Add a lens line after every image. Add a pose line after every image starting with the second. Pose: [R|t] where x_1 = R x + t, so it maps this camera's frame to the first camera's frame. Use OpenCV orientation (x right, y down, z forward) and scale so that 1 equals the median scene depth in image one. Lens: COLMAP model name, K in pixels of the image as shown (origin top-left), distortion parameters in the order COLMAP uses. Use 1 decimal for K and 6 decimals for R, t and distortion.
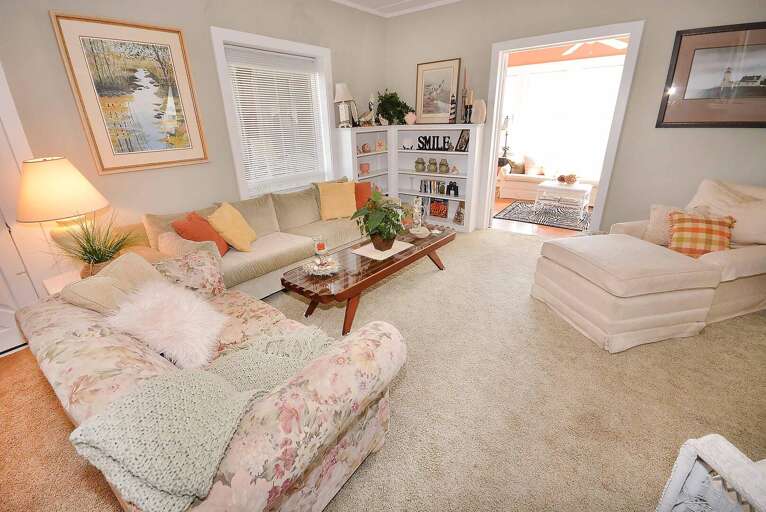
lens RADIAL K [[342.1, 0, 383.0], [0, 342.1, 256.0], [0, 0, 1]] dist [0.016983, -0.012616]
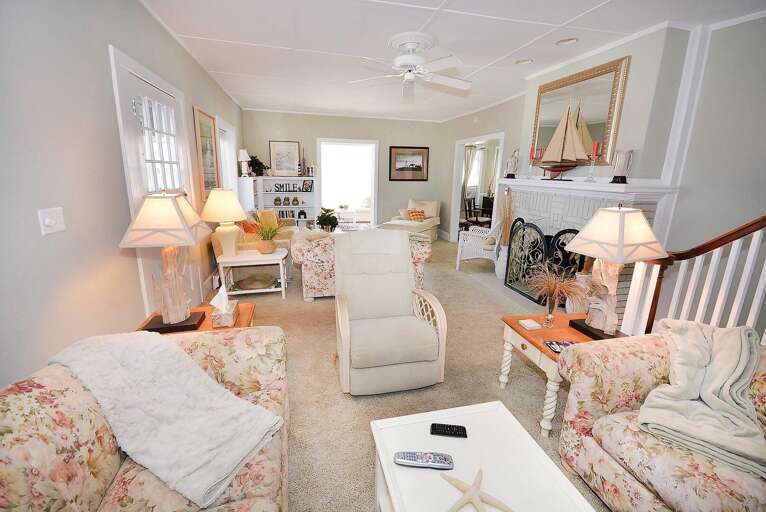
lens RADIAL K [[342.1, 0, 383.0], [0, 342.1, 256.0], [0, 0, 1]] dist [0.016983, -0.012616]
pose [[0.617644, -0.150422, 0.771939, -0.906059], [0.259193, 0.965634, -0.019220, 0.139179], [-0.742519, 0.211952, 0.635406, -0.317162]]
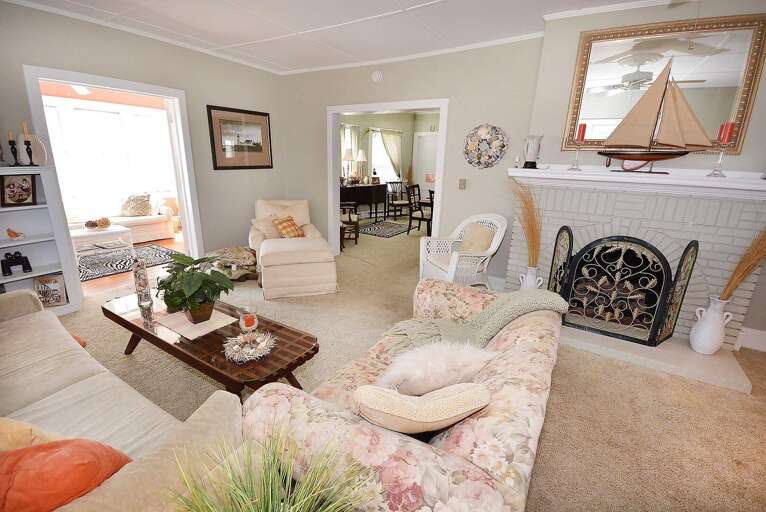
lens RADIAL K [[342.1, 0, 383.0], [0, 342.1, 256.0], [0, 0, 1]] dist [0.016983, -0.012616]
pose [[-0.115877, -0.253954, 0.960250, -0.515545], [0.348820, 0.894781, 0.278733, -0.153615], [-0.929998, 0.367253, -0.015100, 0.376417]]
